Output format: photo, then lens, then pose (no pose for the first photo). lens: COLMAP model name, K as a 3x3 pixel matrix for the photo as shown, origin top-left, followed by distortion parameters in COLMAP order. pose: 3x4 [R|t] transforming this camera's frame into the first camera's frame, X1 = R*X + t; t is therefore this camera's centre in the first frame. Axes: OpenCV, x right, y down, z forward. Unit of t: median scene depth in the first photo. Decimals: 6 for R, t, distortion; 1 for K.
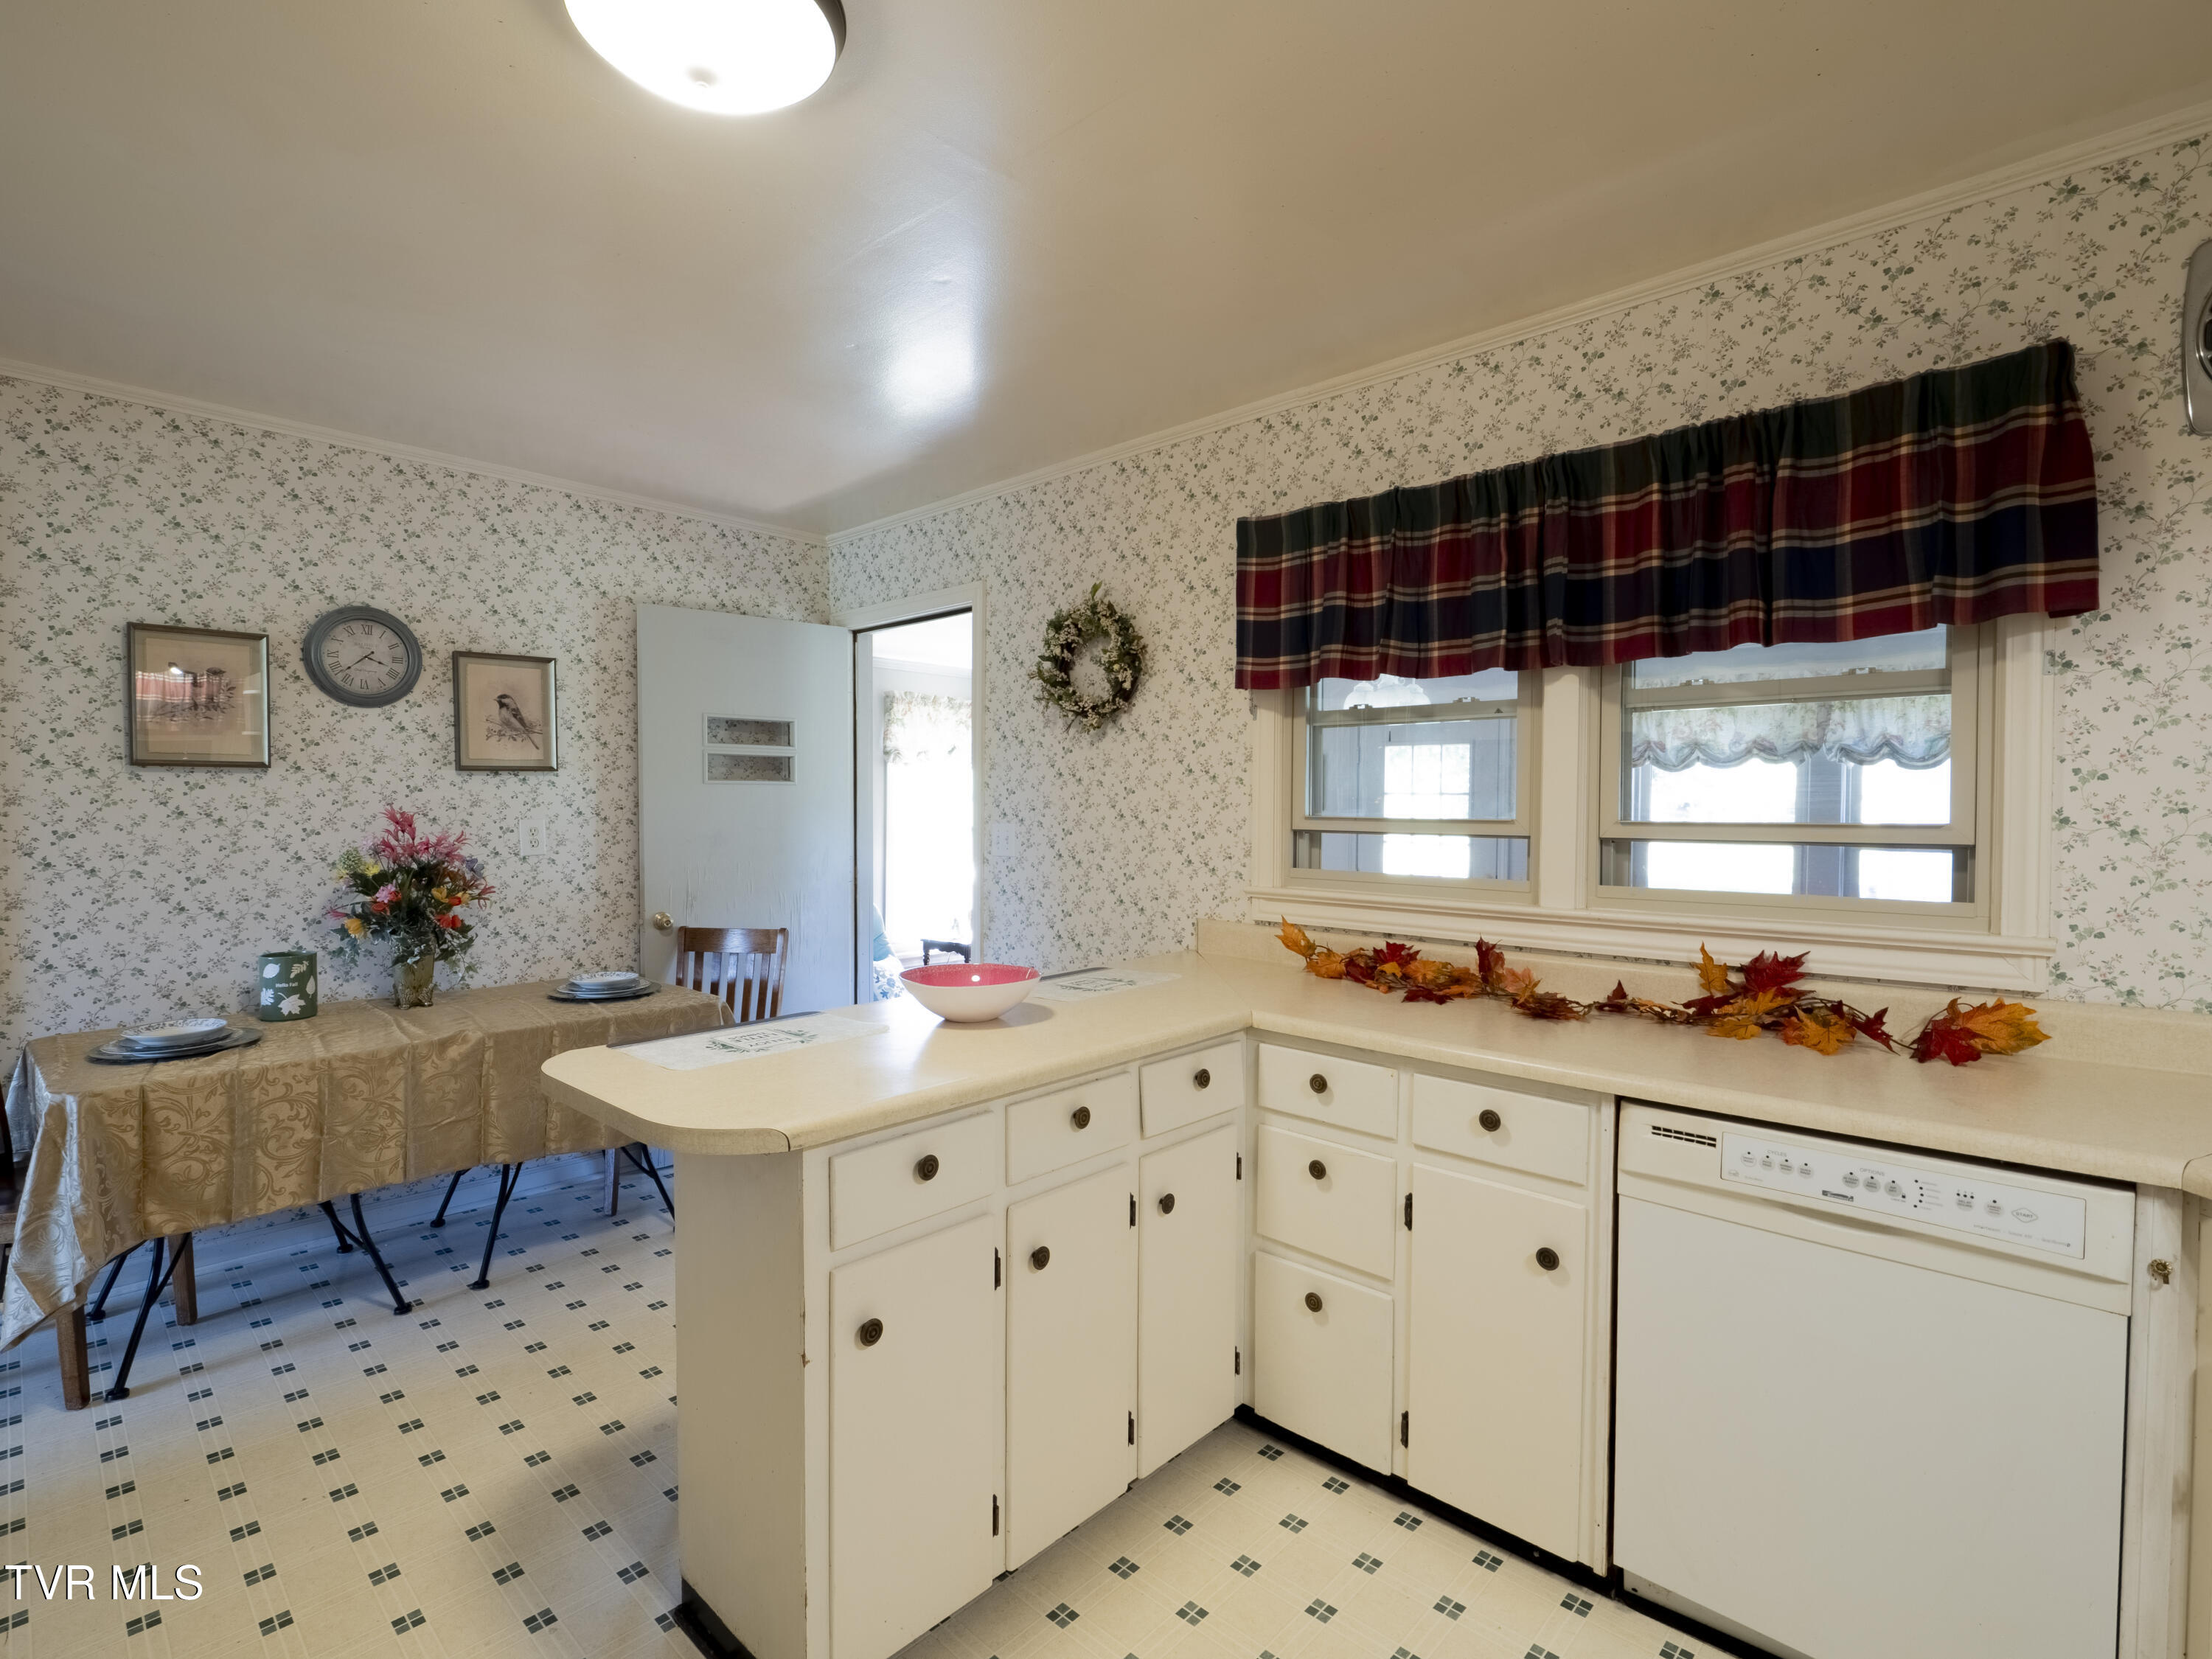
lens RADIAL K [[1043.7, 0, 1081.3], [0, 1043.7, 827.2], [0, 0, 1]] dist [-0.003612, -0.002026]
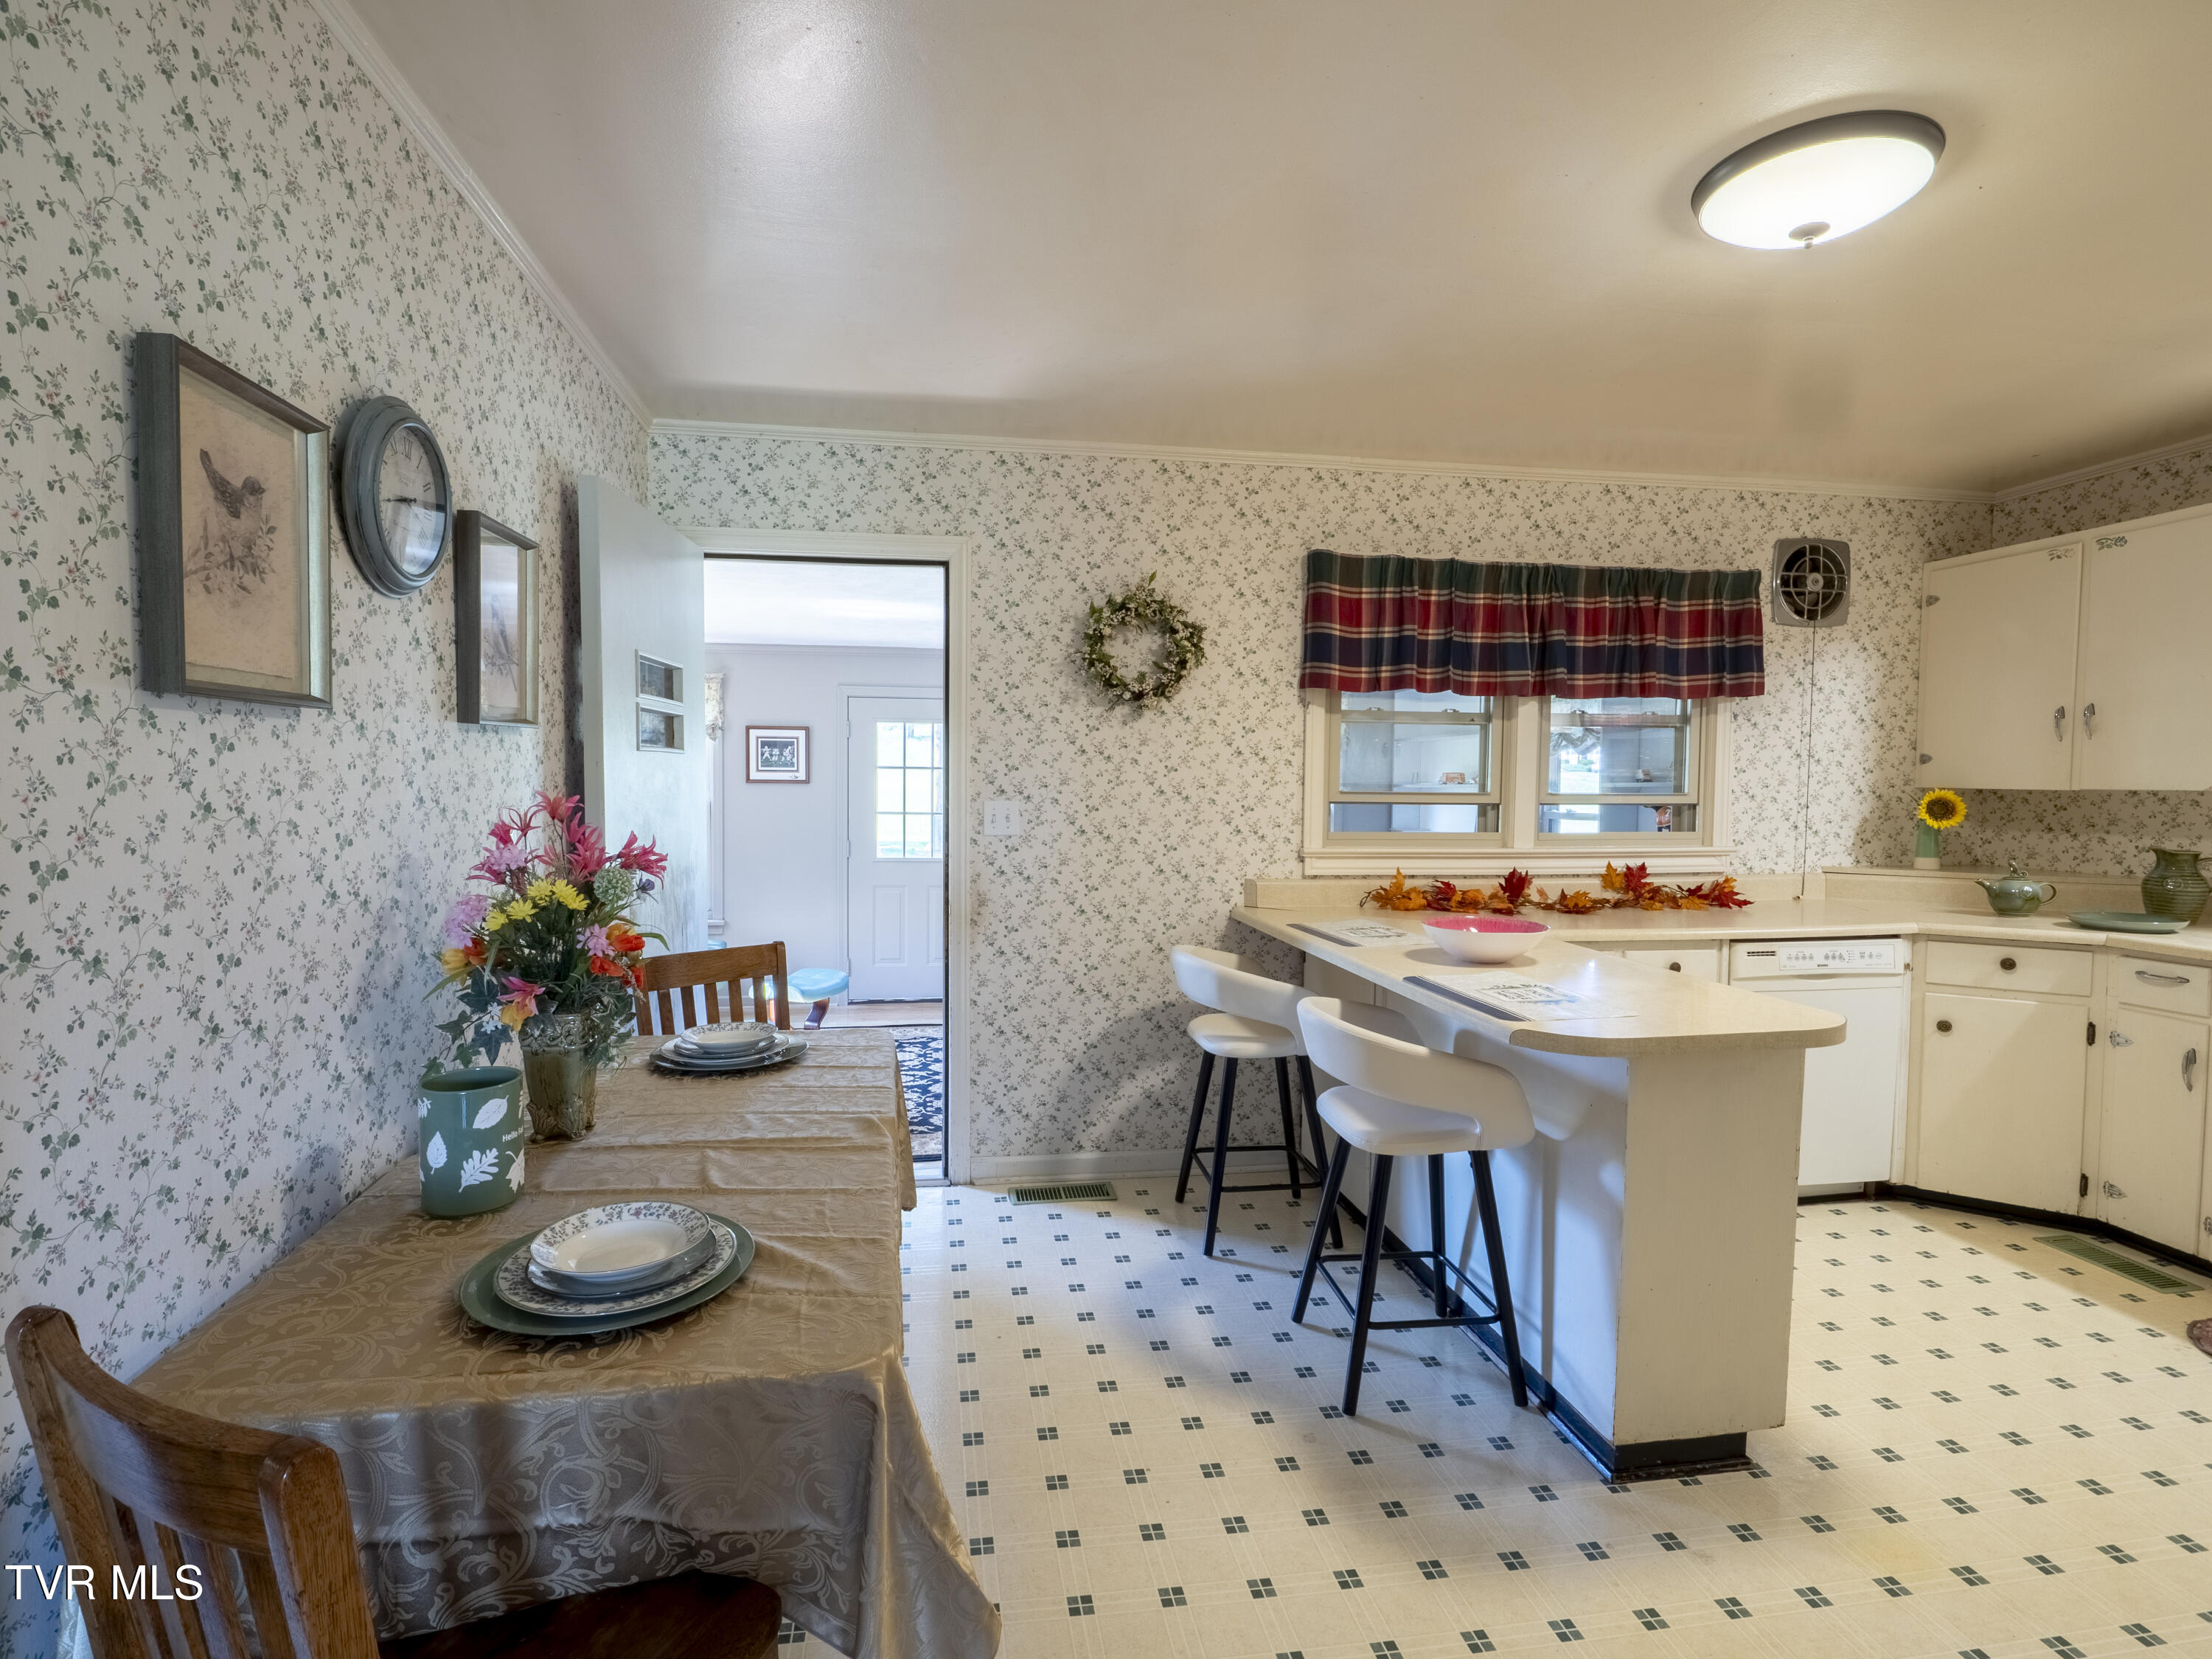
lens RADIAL K [[1043.7, 0, 1081.3], [0, 1043.7, 827.2], [0, 0, 1]] dist [-0.003612, -0.002026]
pose [[0.614721, -0.036022, 0.787922, -1.134857], [0.012777, 0.999280, 0.035716, -0.018537], [-0.788642, -0.011888, 0.614738, 0.523338]]
